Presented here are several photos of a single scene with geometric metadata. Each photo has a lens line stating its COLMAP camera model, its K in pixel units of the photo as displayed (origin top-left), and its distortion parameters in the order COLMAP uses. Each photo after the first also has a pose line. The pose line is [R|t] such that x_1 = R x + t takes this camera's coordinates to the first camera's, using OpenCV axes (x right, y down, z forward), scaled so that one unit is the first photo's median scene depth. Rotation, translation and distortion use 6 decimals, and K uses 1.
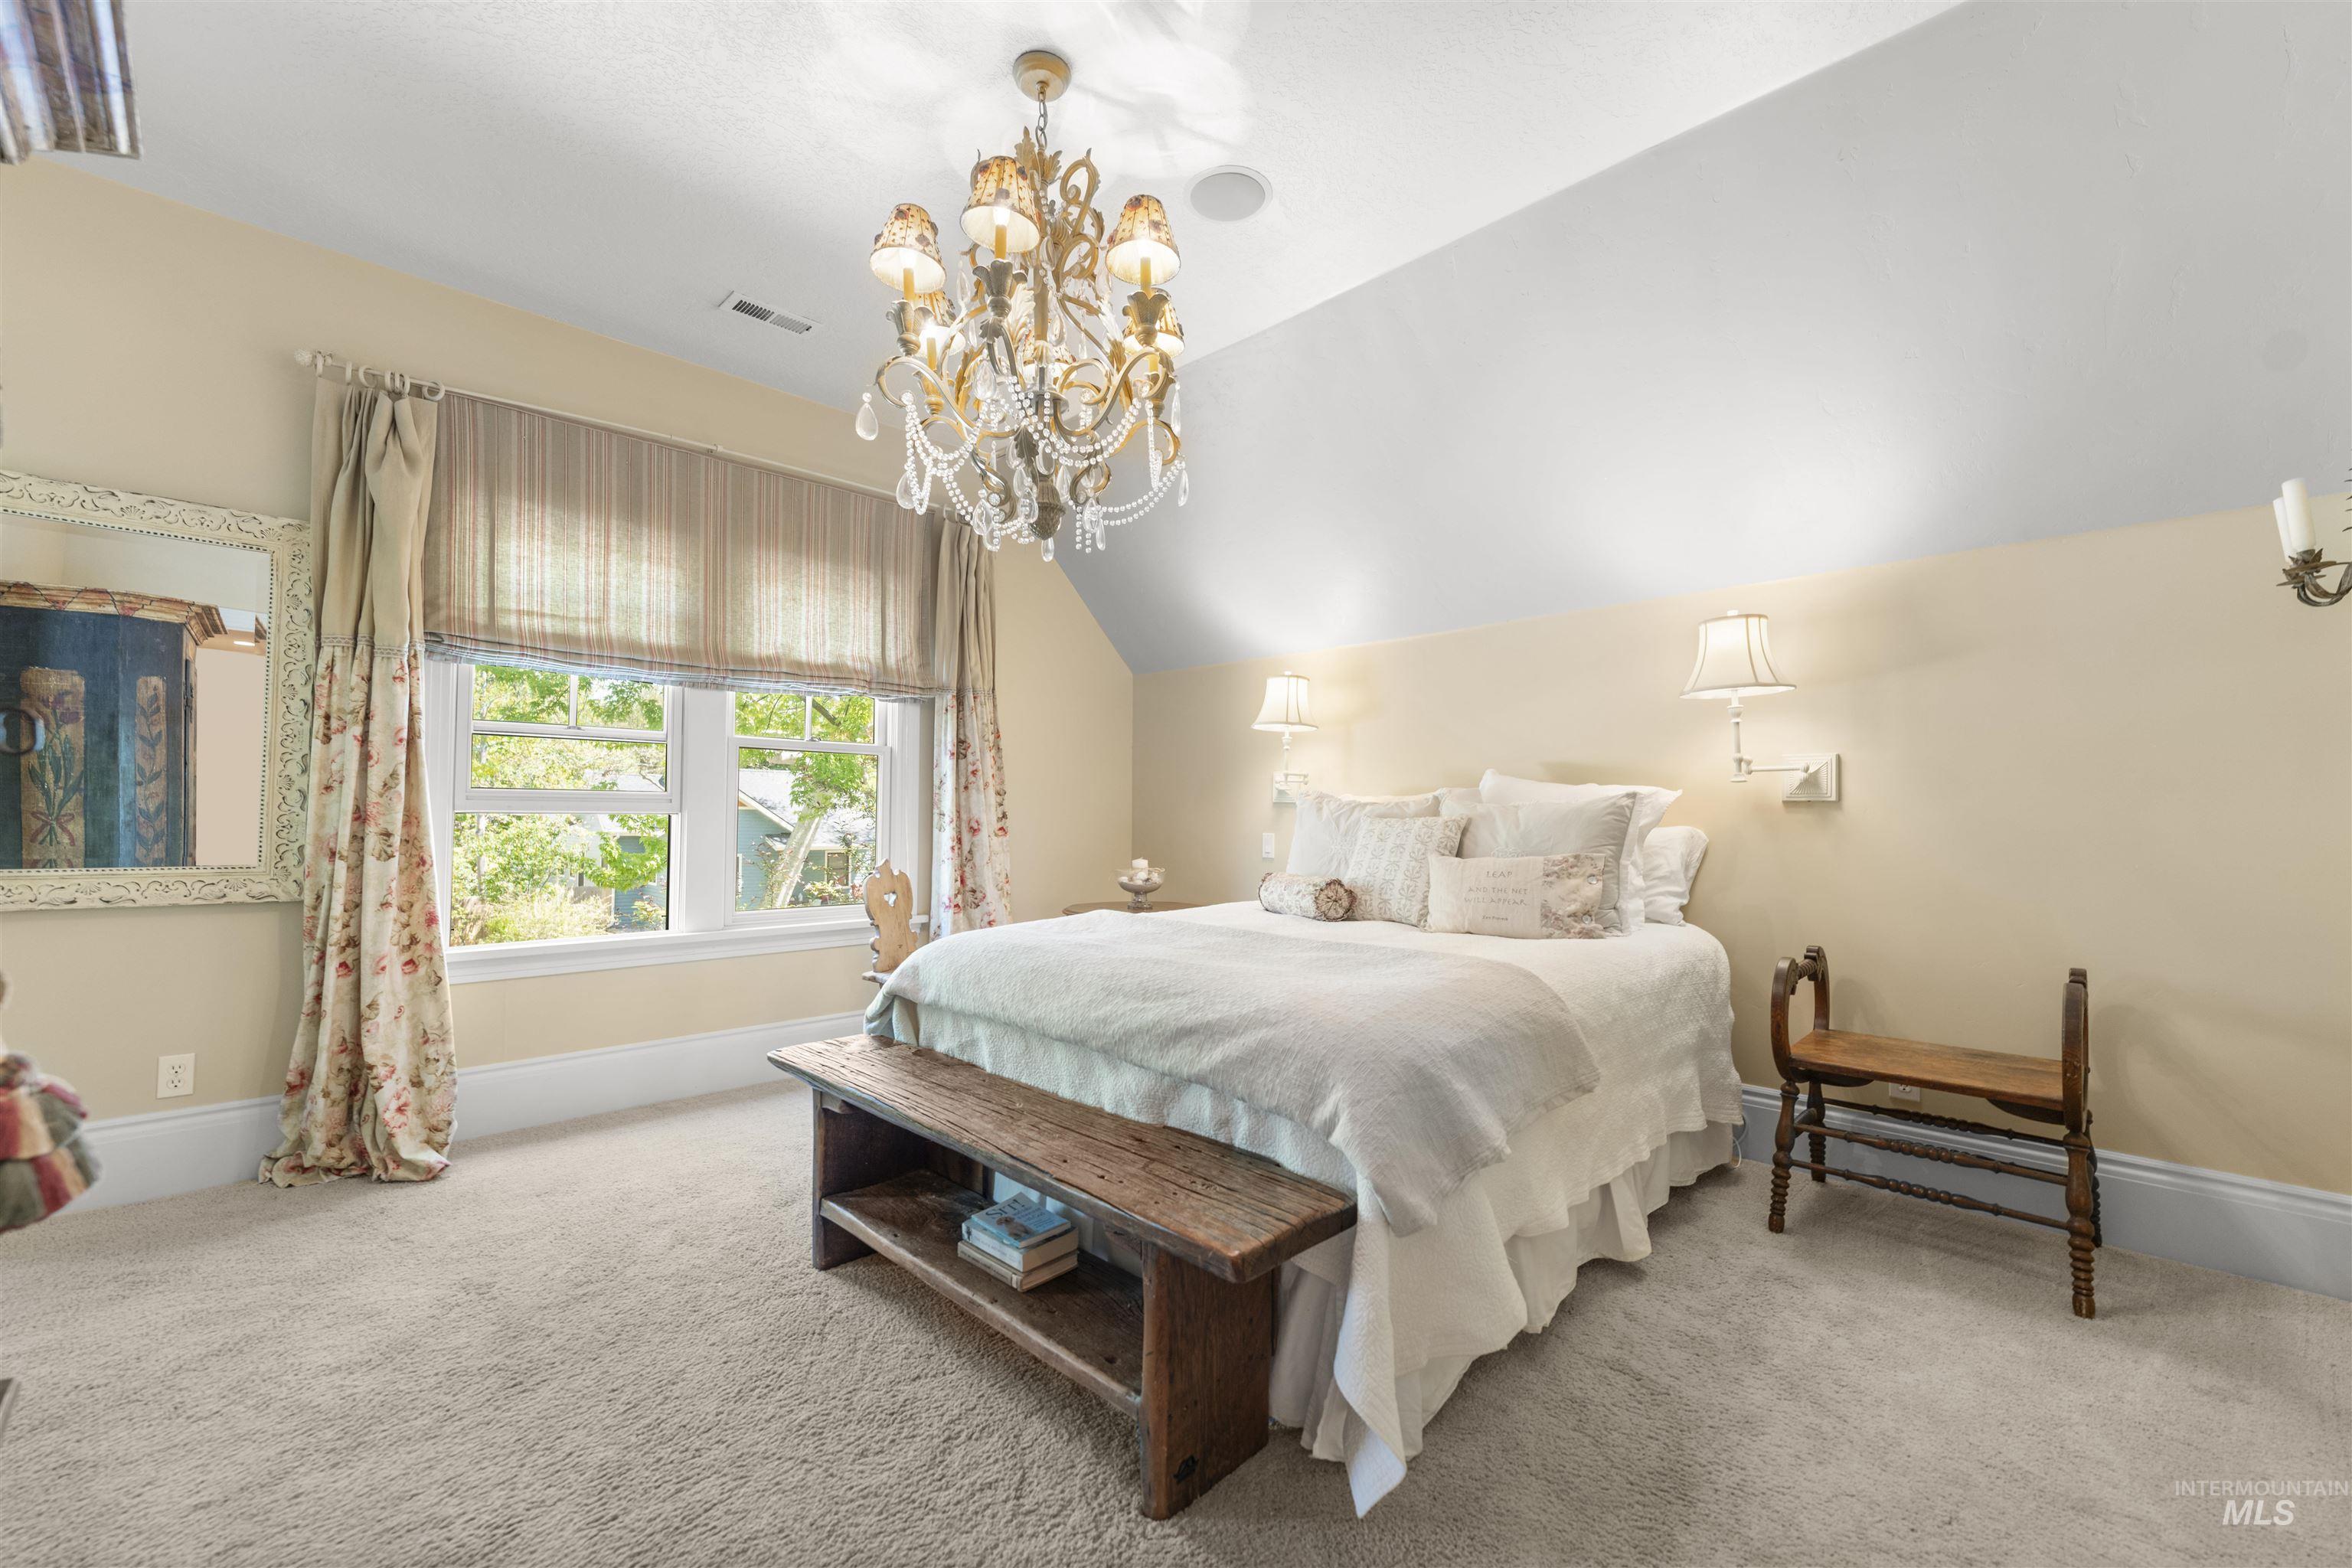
lens RADIAL K [[963.5, 0, 1175.9], [0, 963.5, 786.0], [0, 0, 1]] dist [-0.001323, 0.000463]
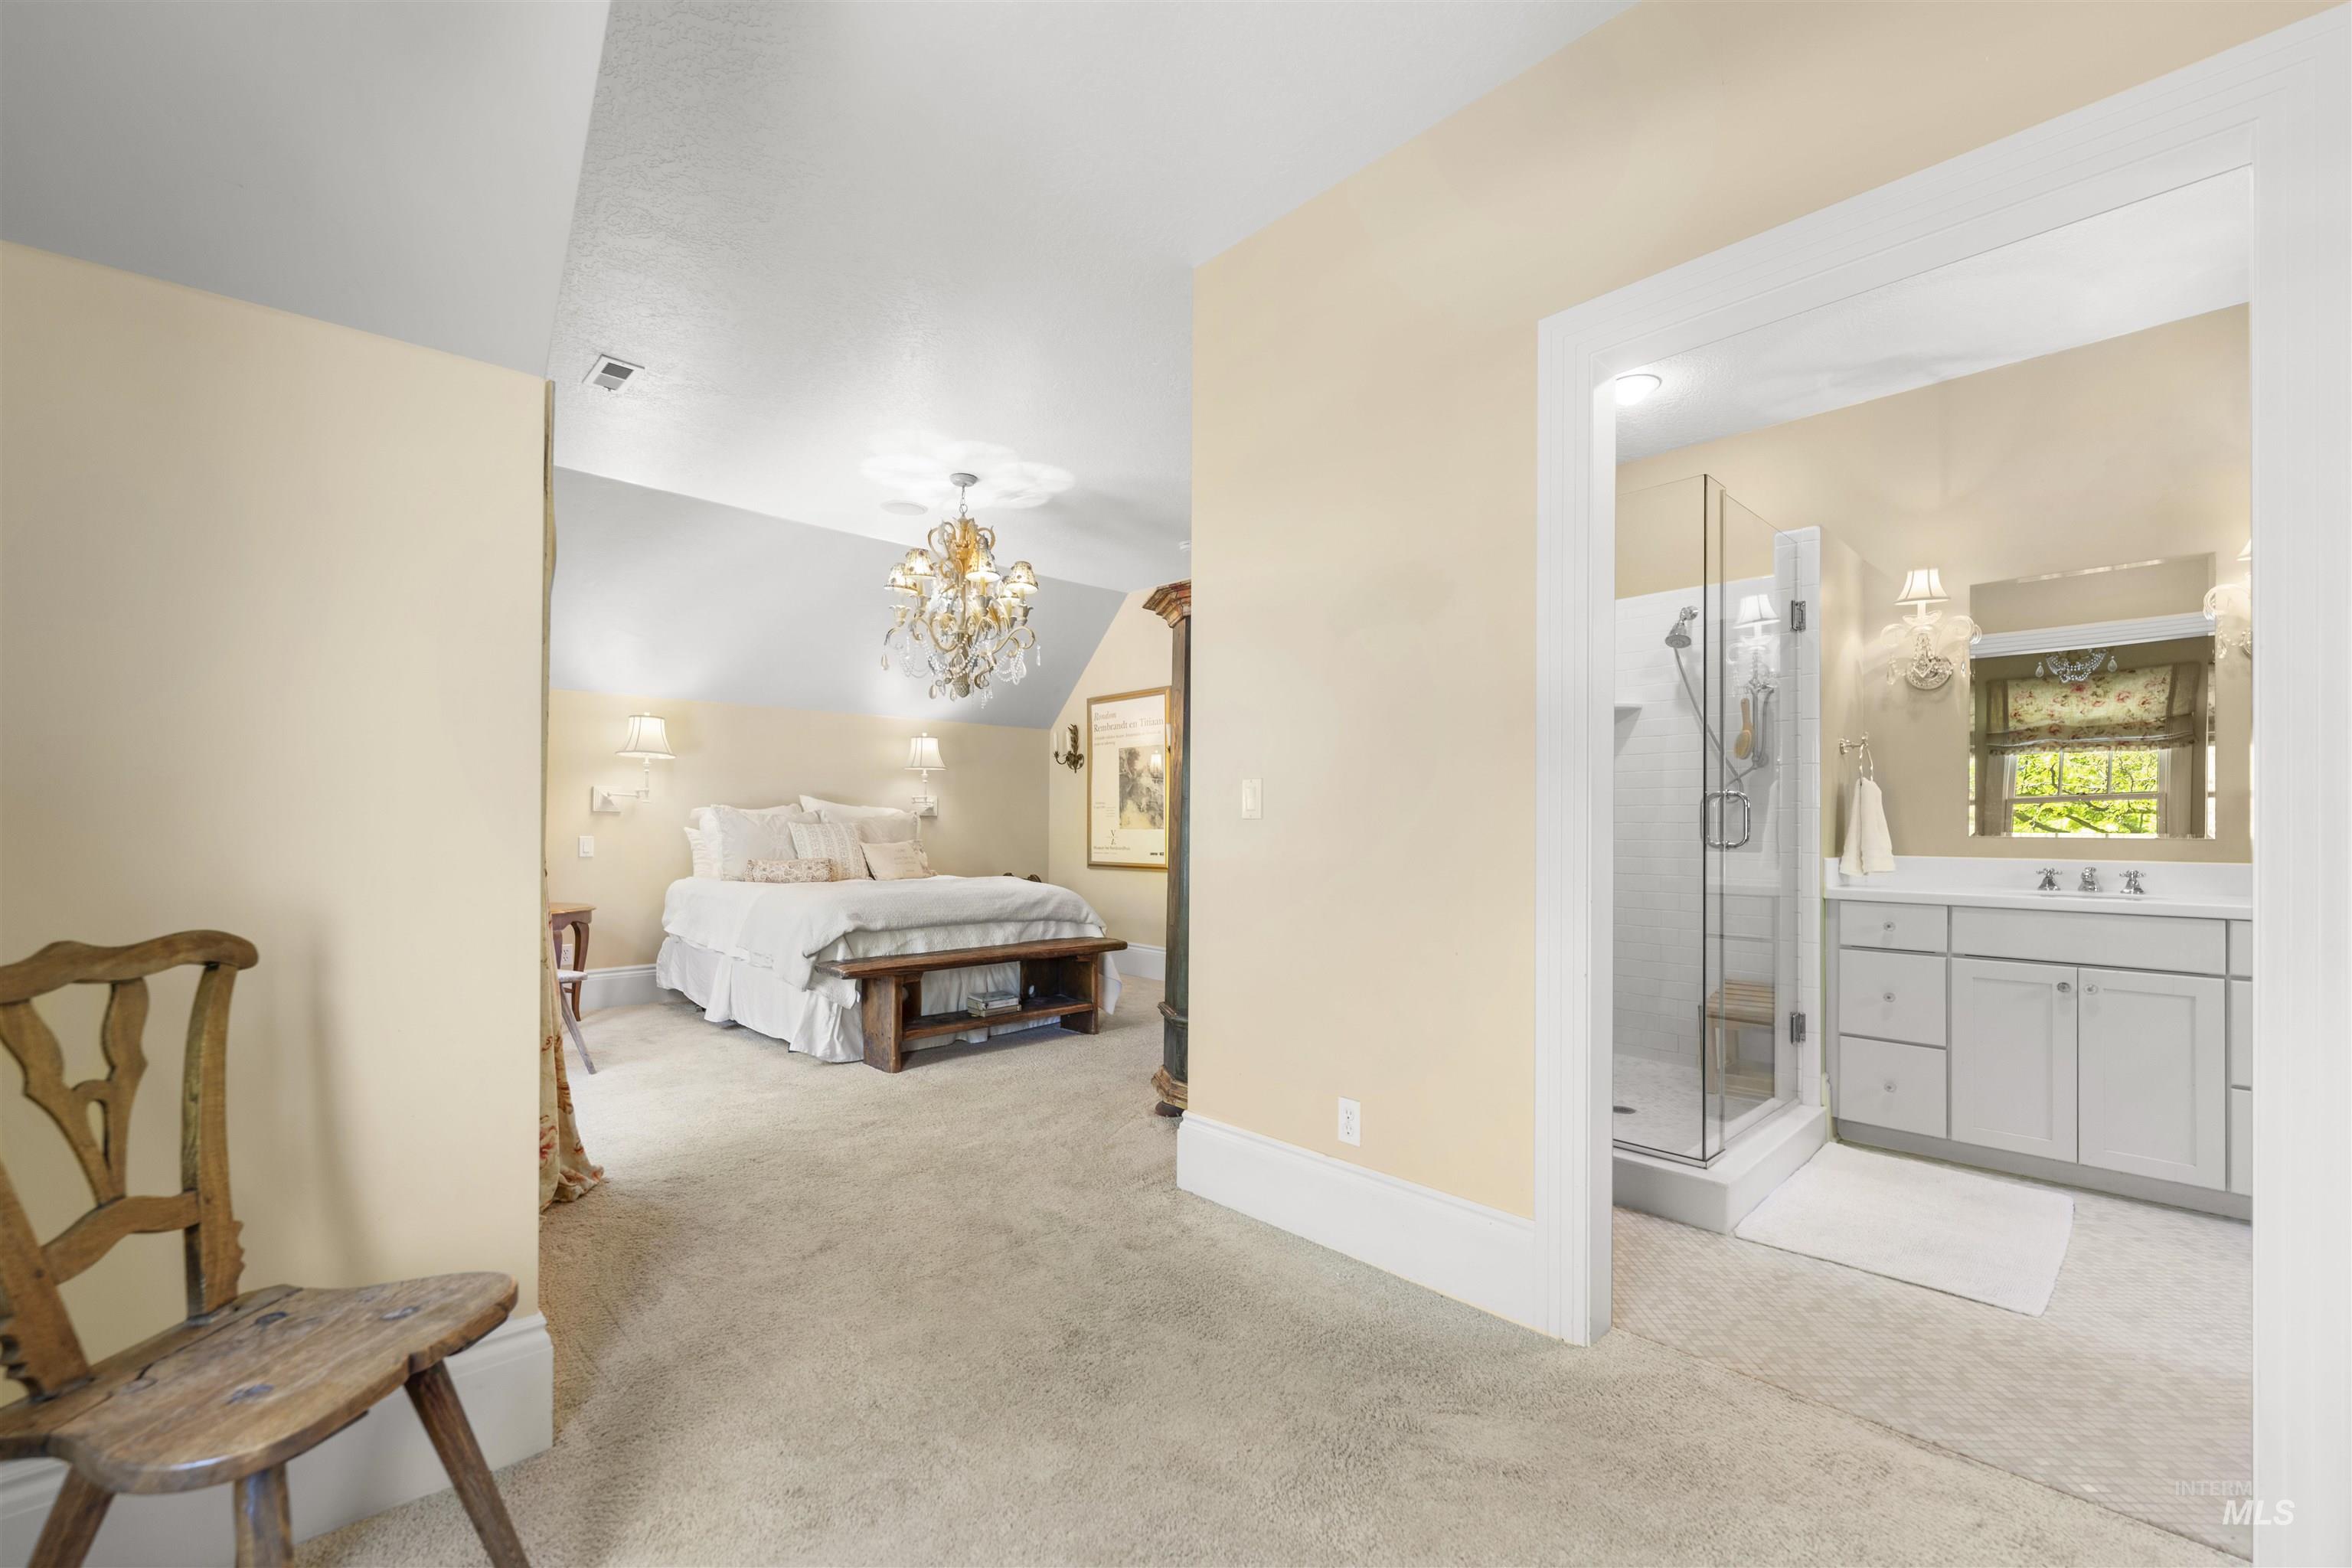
lens RADIAL K [[963.5, 0, 1175.9], [0, 963.5, 786.0], [0, 0, 1]] dist [-0.001323, 0.000463]
pose [[0.013975, 0.040701, 0.999074, -1.803149], [-0.028652, 0.998777, -0.040288, 0.021088], [-0.999492, -0.028063, 0.015124, 0.395279]]
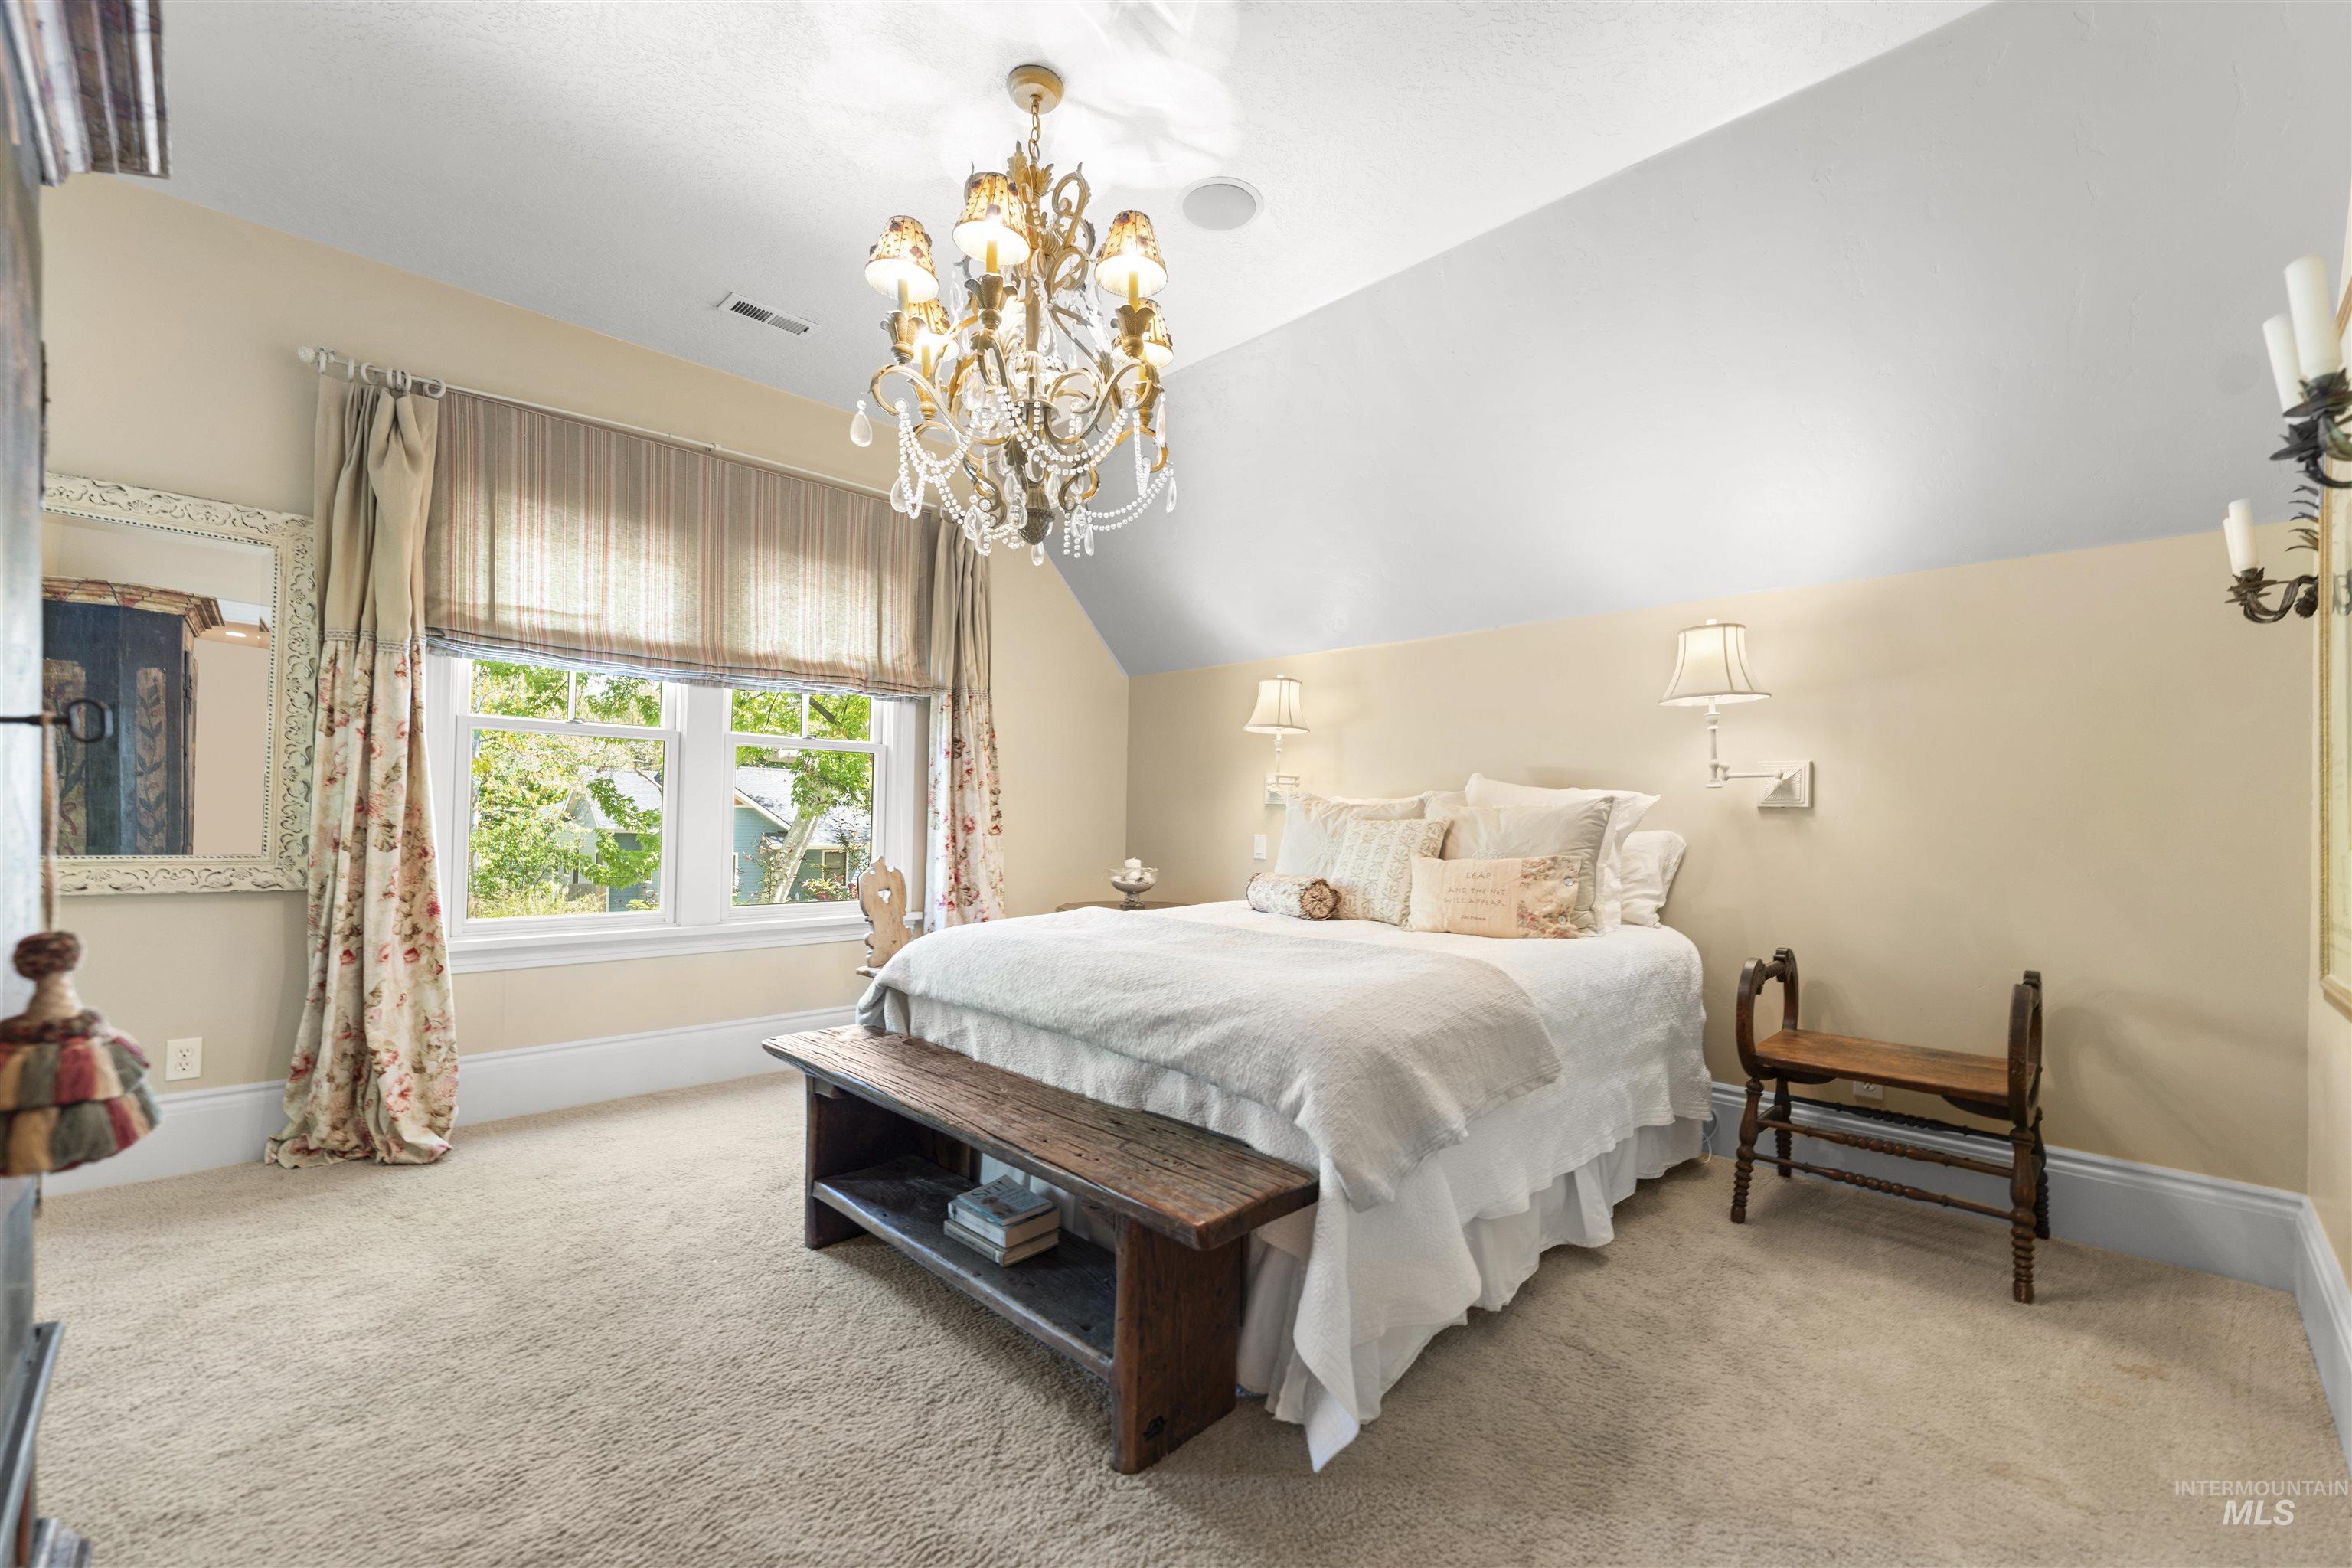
lens RADIAL K [[975.6, 0, 1182.8], [0, 975.6, 801.4], [0, 0, 1]] dist [-0.001046, 0.000051]
pose [[0.999941, 0.009998, 0.004213, 0.016757], [-0.010053, 0.999861, 0.013290, 0.002356], [-0.004079, -0.013332, 0.999903, -0.036751]]
